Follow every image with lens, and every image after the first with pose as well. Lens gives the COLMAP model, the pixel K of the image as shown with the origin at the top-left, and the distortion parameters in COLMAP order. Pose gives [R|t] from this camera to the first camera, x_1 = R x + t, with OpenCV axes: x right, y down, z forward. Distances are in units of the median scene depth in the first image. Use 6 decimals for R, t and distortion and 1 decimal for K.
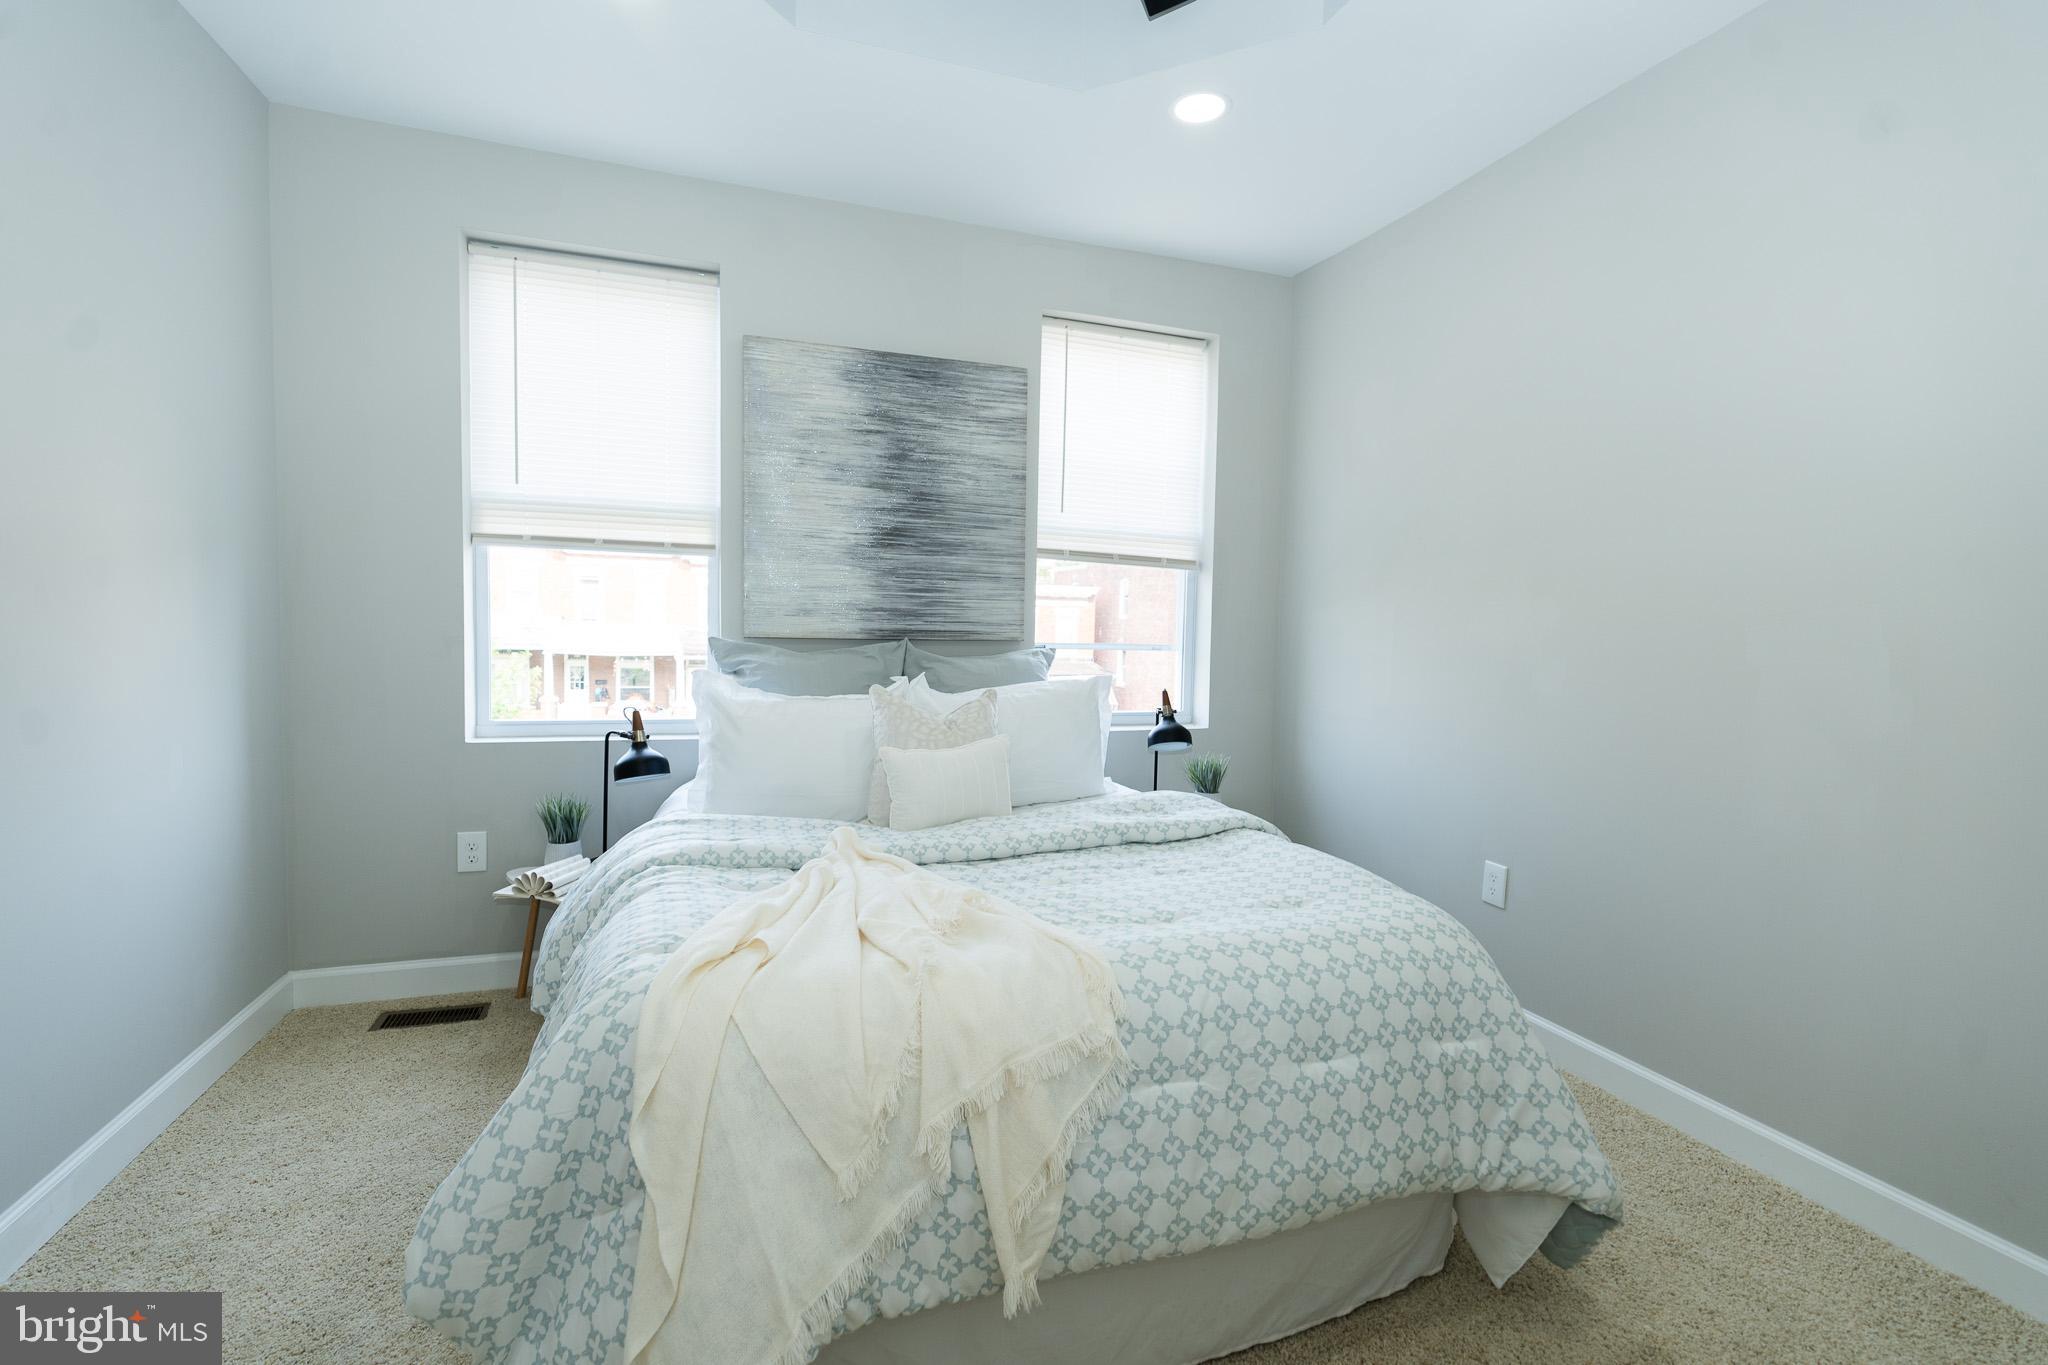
lens RADIAL K [[917.0, 0, 1027.9], [0, 917.0, 678.5], [0, 0, 1]] dist [-0.006971, 0.005504]
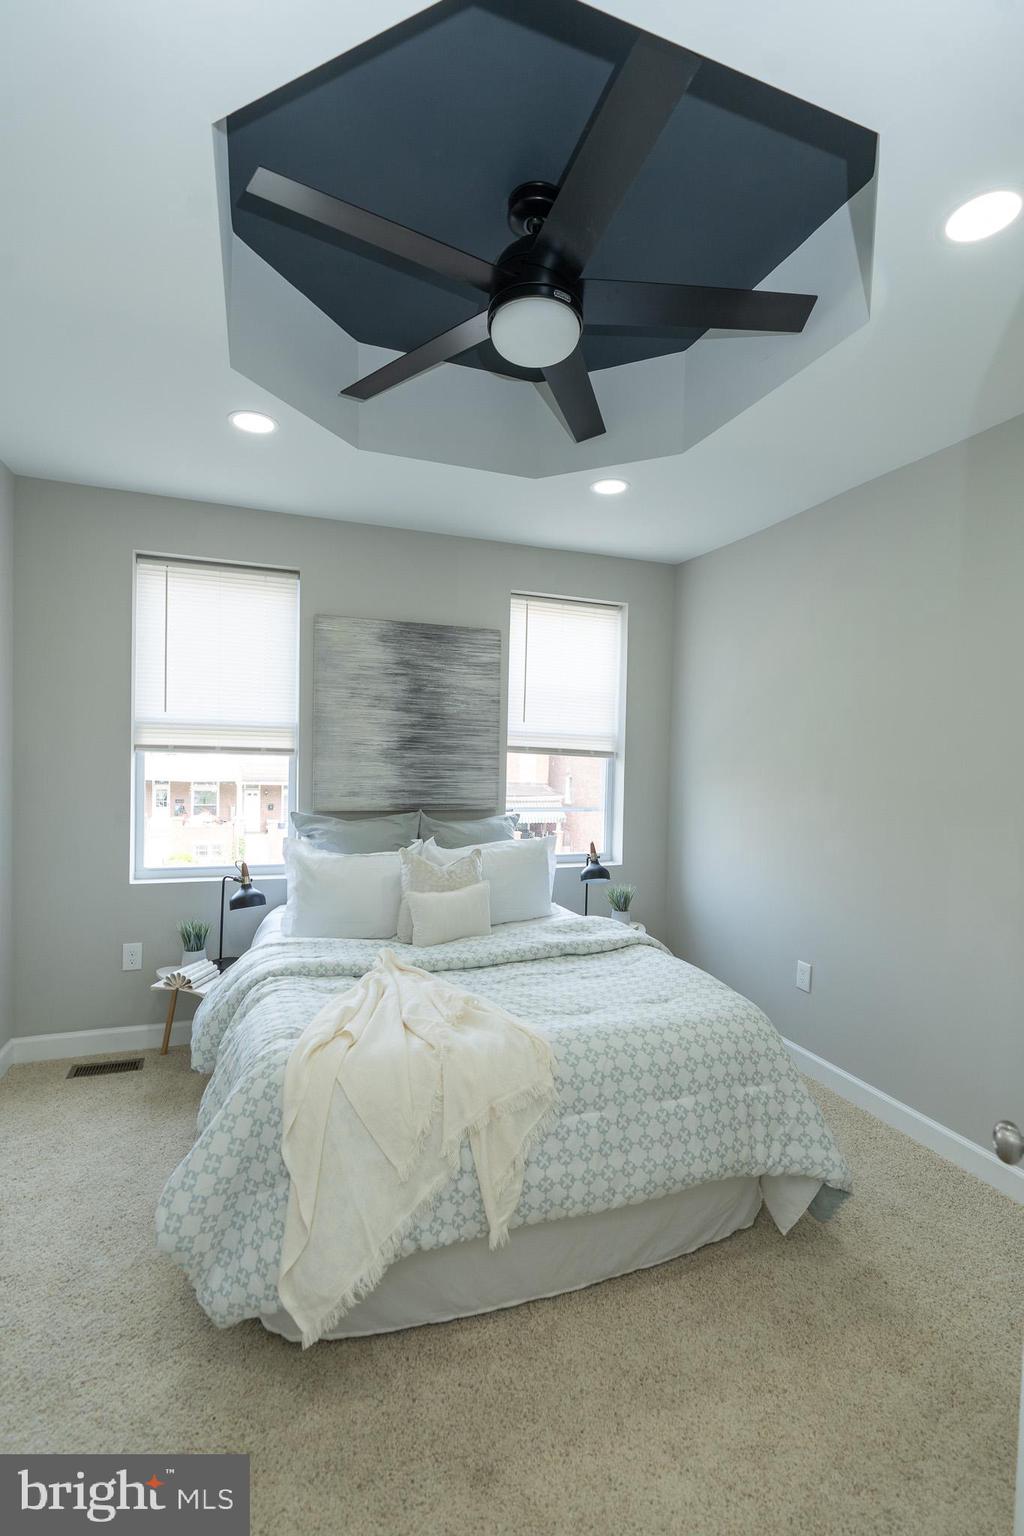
lens RADIAL K [[698.5, 0, 512.0], [0, 698.5, 768.0], [0, 0, 1]] dist [-0.003902, 0.005511]
pose [[0.999828, 0.001078, 0.018519, -0.007146], [-0.000513, 0.999535, -0.030492, -0.156251], [-0.018544, 0.030478, 0.999363, -0.308056]]
